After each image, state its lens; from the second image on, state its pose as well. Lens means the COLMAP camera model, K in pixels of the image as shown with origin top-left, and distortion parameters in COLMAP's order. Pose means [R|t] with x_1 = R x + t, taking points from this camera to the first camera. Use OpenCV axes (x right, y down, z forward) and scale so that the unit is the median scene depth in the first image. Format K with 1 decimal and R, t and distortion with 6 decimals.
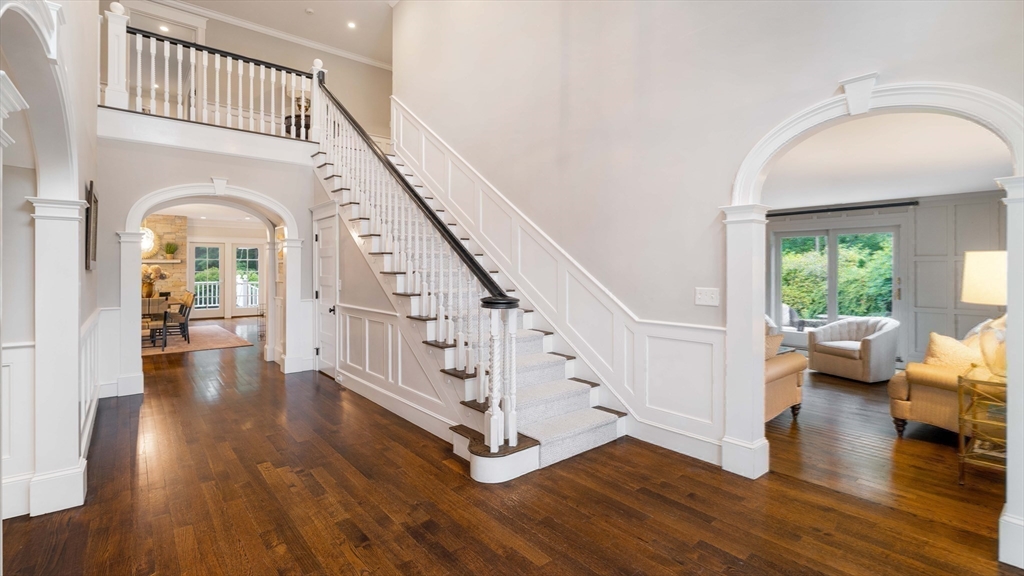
lens RADIAL K [[465.4, 0, 517.7], [0, 465.4, 268.1], [0, 0, 1]] dist [0.001870, -0.000386]
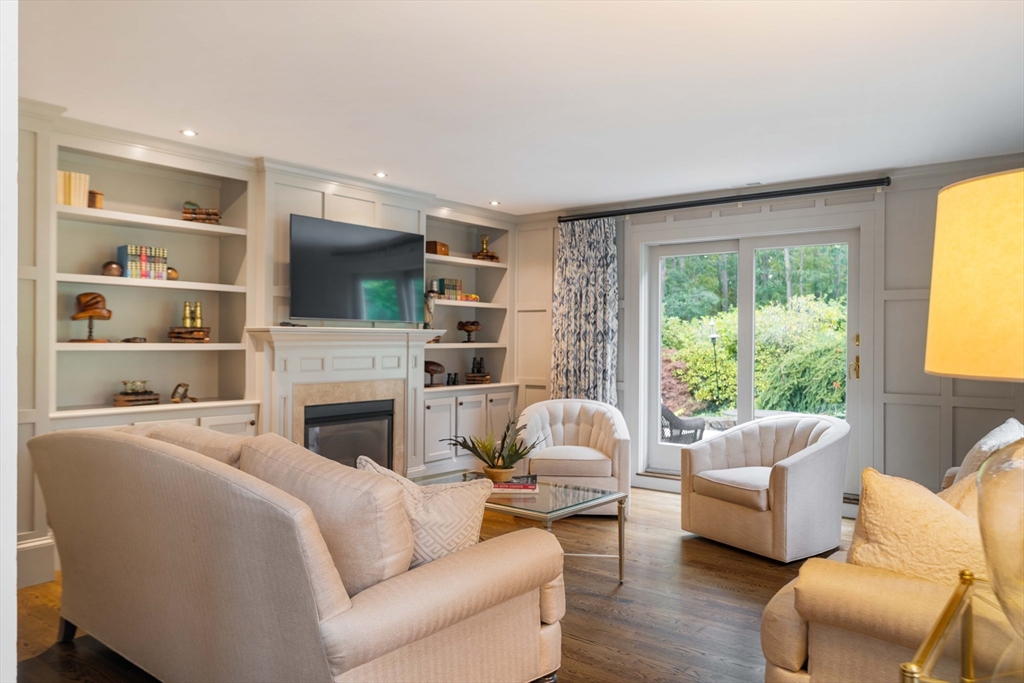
lens RADIAL K [[740.0, 0, 511.8], [0, 740.0, 342.0], [0, 0, 1]] dist [-0.009191, 0.000385]
pose [[0.980891, 0.000973, 0.194557, 0.320129], [-0.001999, 0.999985, 0.005078, 0.027768], [-0.194549, -0.005370, 0.980878, 0.317165]]
